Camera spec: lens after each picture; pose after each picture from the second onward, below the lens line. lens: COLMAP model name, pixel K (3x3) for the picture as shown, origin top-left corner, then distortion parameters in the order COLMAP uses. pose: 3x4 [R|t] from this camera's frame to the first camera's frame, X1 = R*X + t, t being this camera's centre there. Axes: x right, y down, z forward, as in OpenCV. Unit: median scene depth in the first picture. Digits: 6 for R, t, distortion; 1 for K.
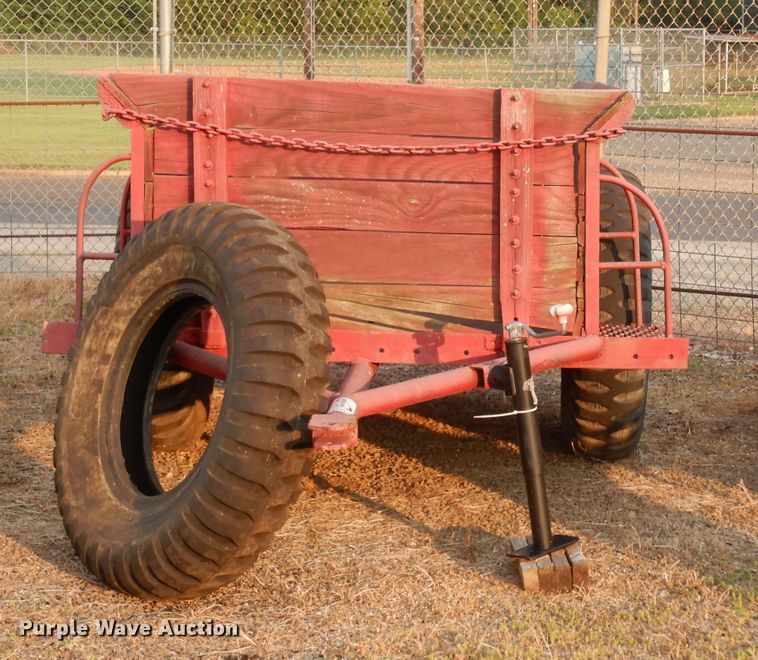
lens RADIAL K [[1951.7, 0, 460.5], [0, 1951.7, 304.7], [0, 0, 1]] dist [-0.064109, 0.000000]
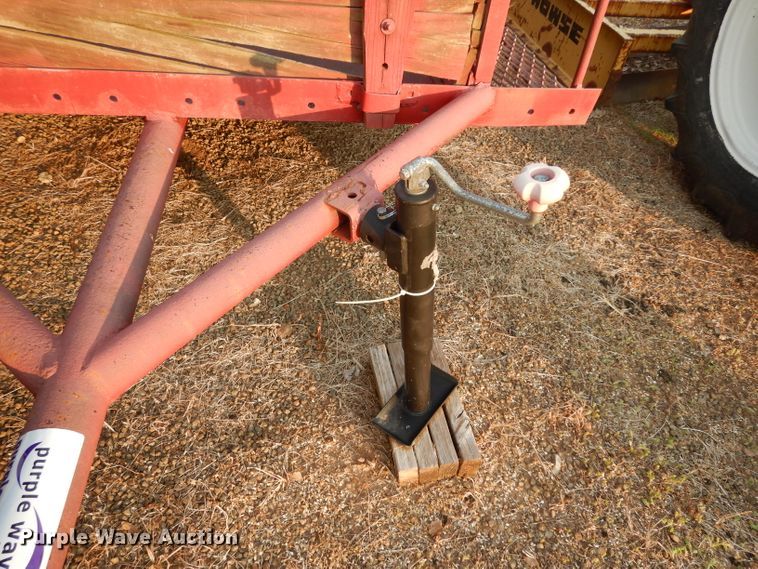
lens RADIAL K [[536.4, 0, 378.5], [0, 536.4, 282.7], [0, 0, 1]] dist [0.009355, -0.009476]
pose [[0.988566, -0.034652, 0.146756, -0.003914], [-0.062775, 0.790323, 0.609466, -0.046695], [-0.137104, -0.611710, 0.779111, 0.808276]]
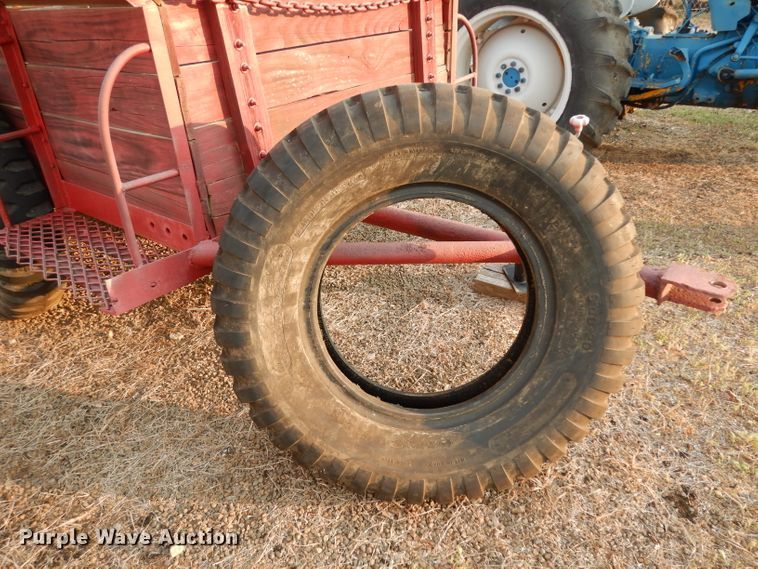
lens RADIAL K [[536.4, 0, 378.1], [0, 536.4, 284.2], [0, 0, 1]] dist [0.009355, -0.009476]
pose [[0.608725, -0.433110, 0.664733, -0.296992], [0.142761, 0.883967, 0.445221, -0.074554], [-0.780432, -0.176119, 0.599924, 0.781080]]
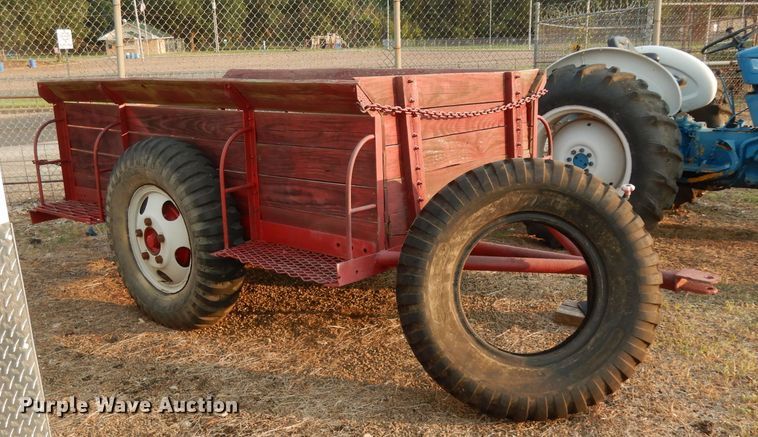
lens RADIAL K [[707.5, 0, 381.8], [0, 707.5, 239.6], [0, 0, 1]] dist [0.008875, 0.000000]
pose [[0.652175, -0.231351, 0.721903, -0.554851], [0.129115, 0.972278, 0.194946, -0.102591], [-0.746992, -0.033930, 0.663967, 0.648724]]
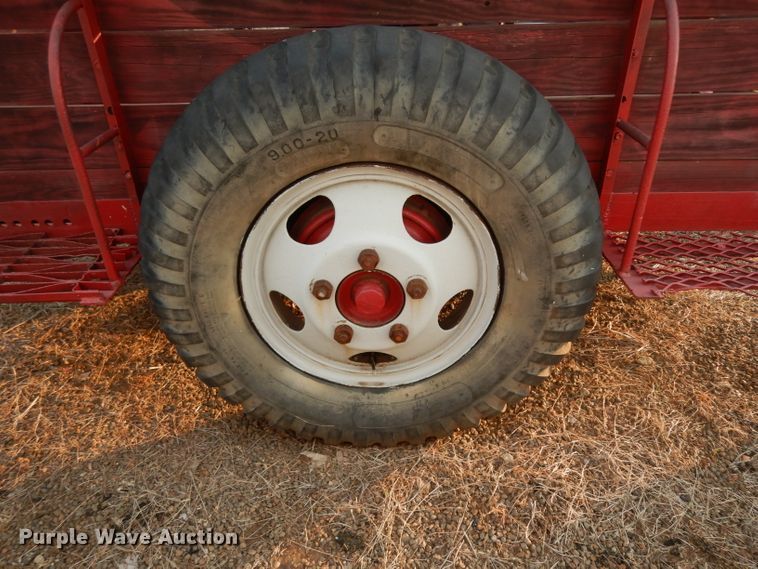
lens RADIAL K [[536.4, 0, 375.3], [0, 536.4, 283.4], [0, 0, 1]] dist [0.009355, -0.009476]
pose [[0.026631, -0.546483, 0.837046, -0.387030], [0.131040, 0.832026, 0.539037, -0.117854], [-0.991019, 0.095332, 0.093769, 1.234120]]
